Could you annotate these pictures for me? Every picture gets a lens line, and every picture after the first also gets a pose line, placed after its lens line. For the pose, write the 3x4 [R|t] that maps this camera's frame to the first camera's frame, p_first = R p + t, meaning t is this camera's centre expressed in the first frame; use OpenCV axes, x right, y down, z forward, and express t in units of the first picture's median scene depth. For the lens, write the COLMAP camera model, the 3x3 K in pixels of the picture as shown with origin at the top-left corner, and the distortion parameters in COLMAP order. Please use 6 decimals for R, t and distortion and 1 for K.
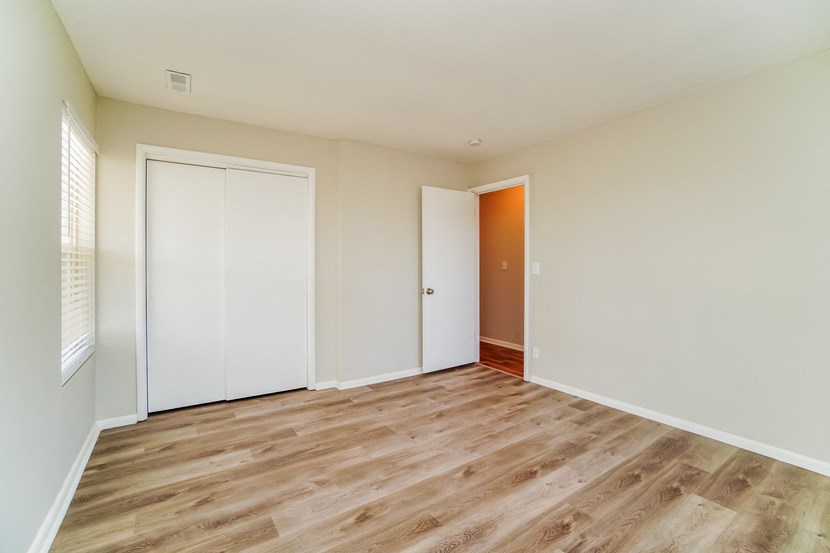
lens RADIAL K [[358.5, 0, 404.5], [0, 358.5, 273.1], [0, 0, 1]] dist [-0.048689, 0.021086]
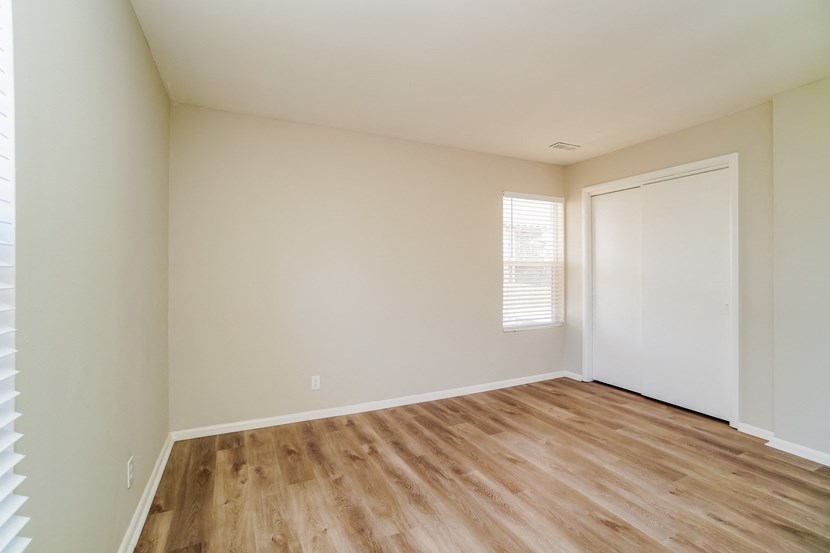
lens RADIAL K [[358.5, 0, 404.5], [0, 358.5, 273.1], [0, 0, 1]] dist [-0.048689, 0.021086]
pose [[-0.130735, 0.000544, -0.991417, 0.819385], [-0.017960, 0.999834, 0.002917, -0.010886], [0.991255, 0.018188, -0.130704, 0.483185]]
